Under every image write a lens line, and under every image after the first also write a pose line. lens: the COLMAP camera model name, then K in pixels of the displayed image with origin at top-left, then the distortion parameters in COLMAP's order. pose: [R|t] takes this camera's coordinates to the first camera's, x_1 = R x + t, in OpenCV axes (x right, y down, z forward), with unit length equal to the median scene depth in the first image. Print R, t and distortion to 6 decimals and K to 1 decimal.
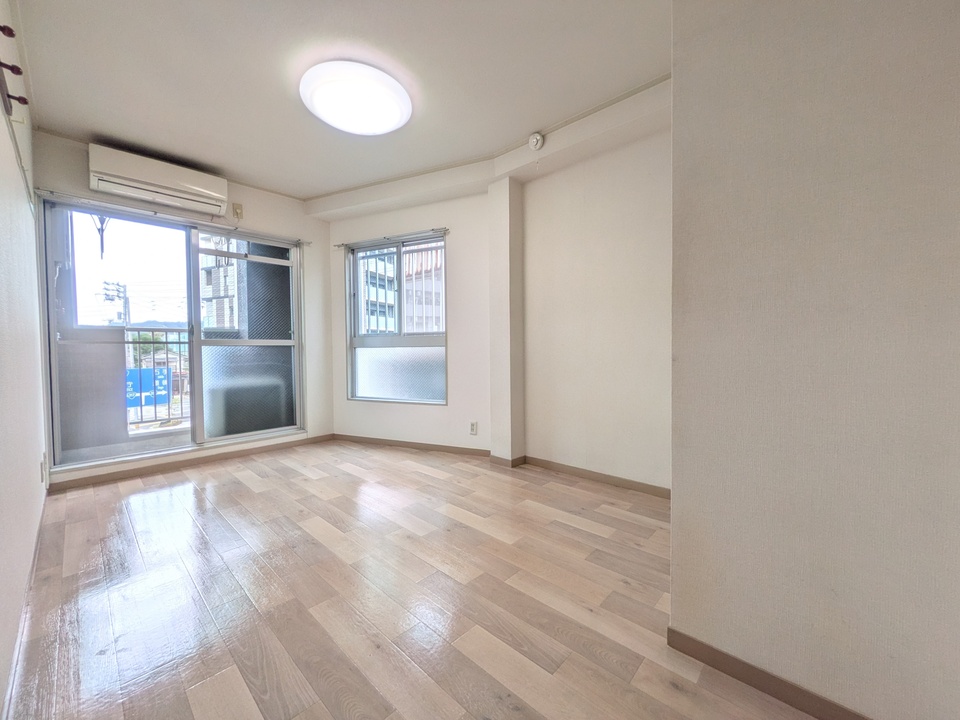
lens RADIAL K [[382.1, 0, 483.2], [0, 382.1, 359.5], [0, 0, 1]] dist [0.000568, -0.000557]
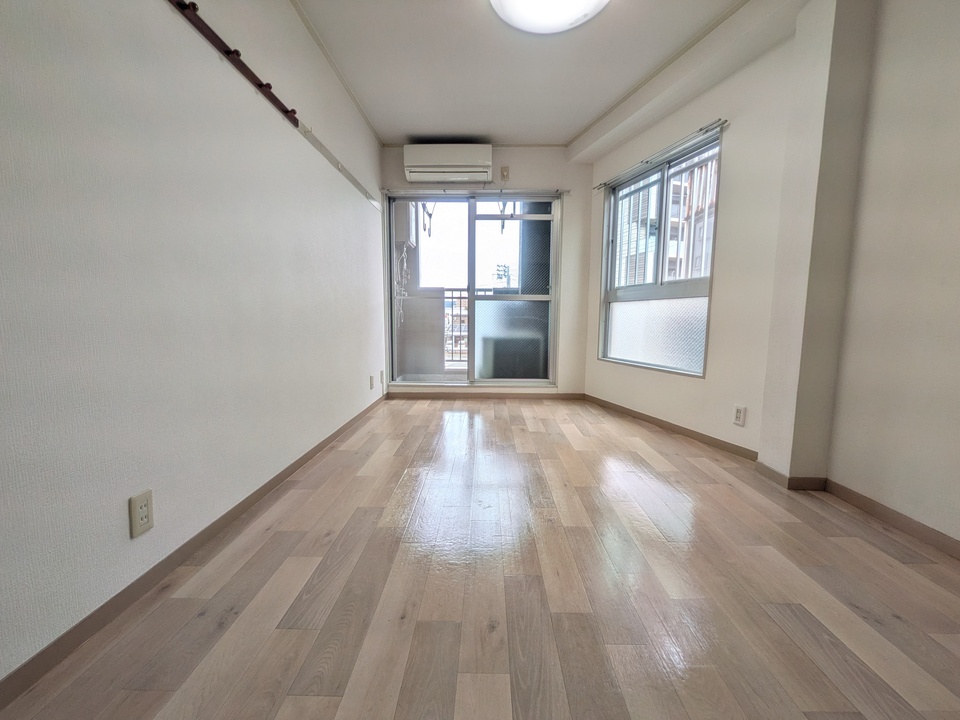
lens RADIAL K [[382.1, 0, 483.2], [0, 382.1, 359.5], [0, 0, 1]] dist [0.000568, -0.000557]
pose [[0.673914, 0.095255, -0.732643, 0.155469], [-0.034543, 0.994632, 0.097544, 0.029463], [0.738001, -0.040429, 0.673587, 0.209429]]
